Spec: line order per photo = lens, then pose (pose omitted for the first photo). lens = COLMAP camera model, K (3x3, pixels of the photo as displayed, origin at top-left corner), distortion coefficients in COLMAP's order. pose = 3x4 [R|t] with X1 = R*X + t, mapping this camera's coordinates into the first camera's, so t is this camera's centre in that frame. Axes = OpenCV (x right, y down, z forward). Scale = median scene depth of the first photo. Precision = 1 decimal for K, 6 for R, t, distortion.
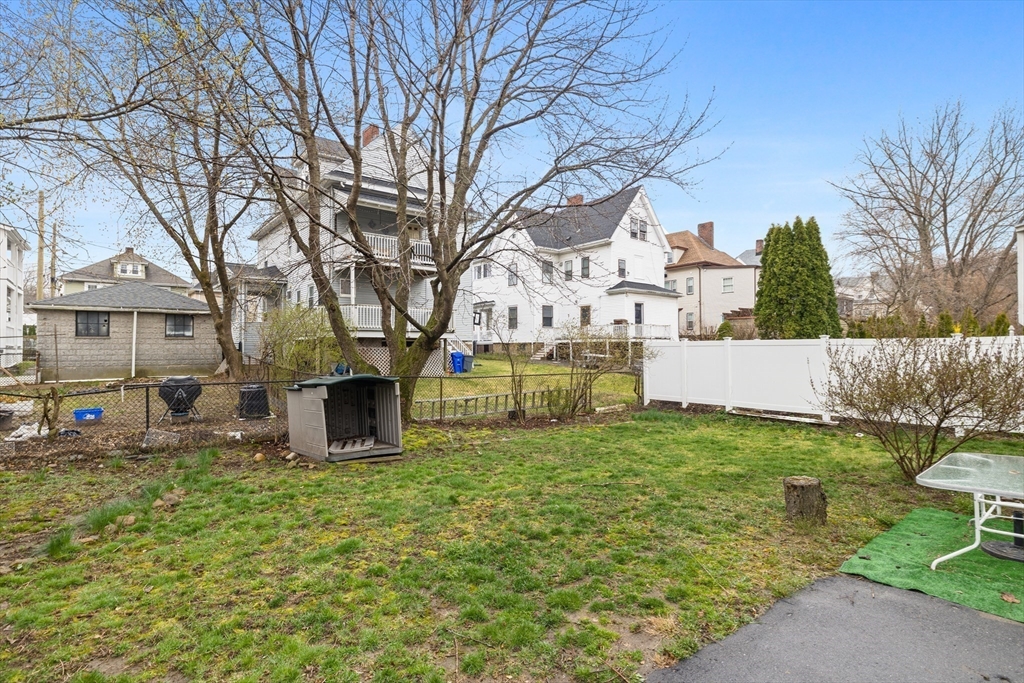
lens RADIAL K [[487.4, 0, 508.9], [0, 487.4, 346.7], [0, 0, 1]] dist [-0.002497, -0.000099]
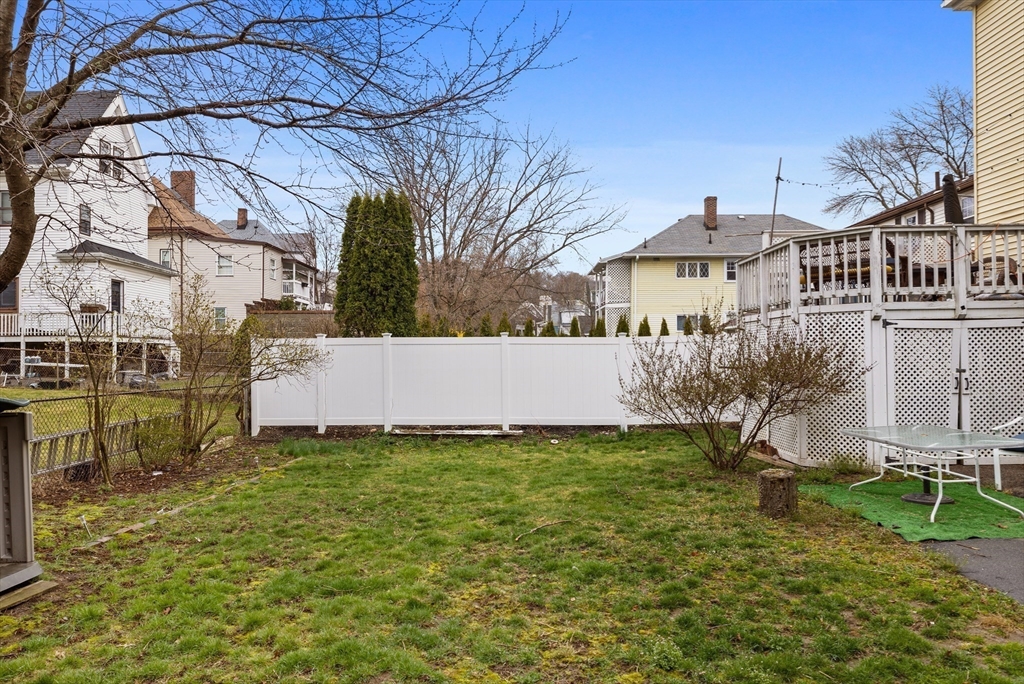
lens RADIAL K [[693.9, 0, 507.5], [0, 693.9, 348.1], [0, 0, 1]] dist [-0.001757, 0.000019]
pose [[0.643981, 0.009166, 0.764986, -0.165128], [-0.001902, 0.999944, -0.010381, 0.009511], [-0.765039, 0.005230, 0.643963, 0.111591]]
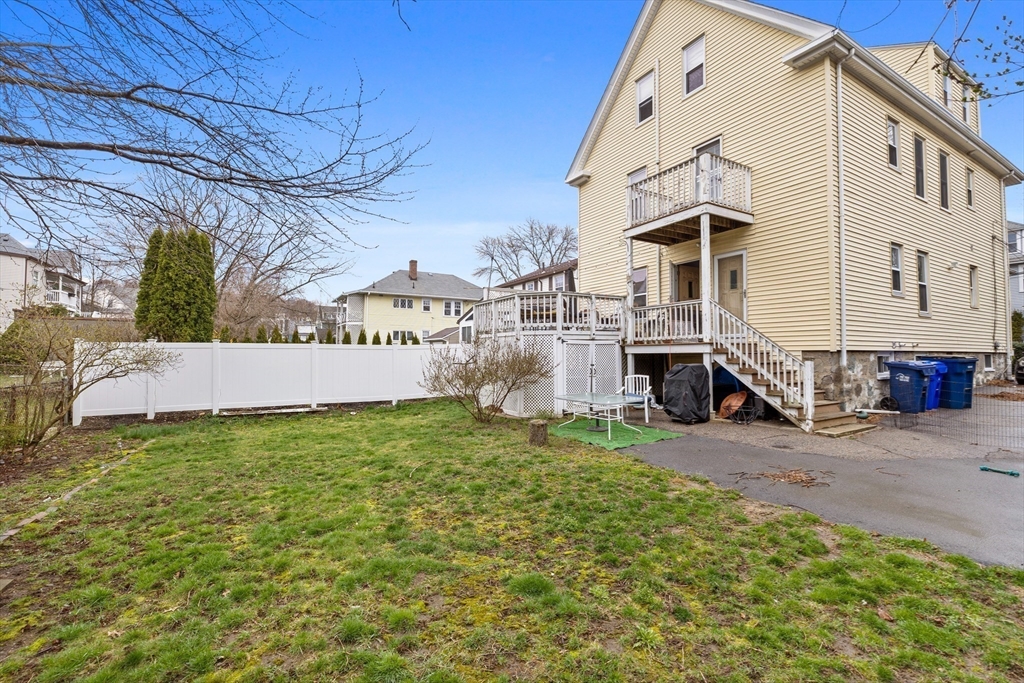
lens RADIAL K [[428.0, 0, 501.4], [0, 428.0, 343.4], [0, 0, 1]] dist [-0.001710, 0.000486]
pose [[0.173525, 0.028835, 0.984407, -0.203653], [-0.003972, 0.999584, -0.028580, 0.007319], [-0.984821, 0.001049, 0.173567, 0.182562]]
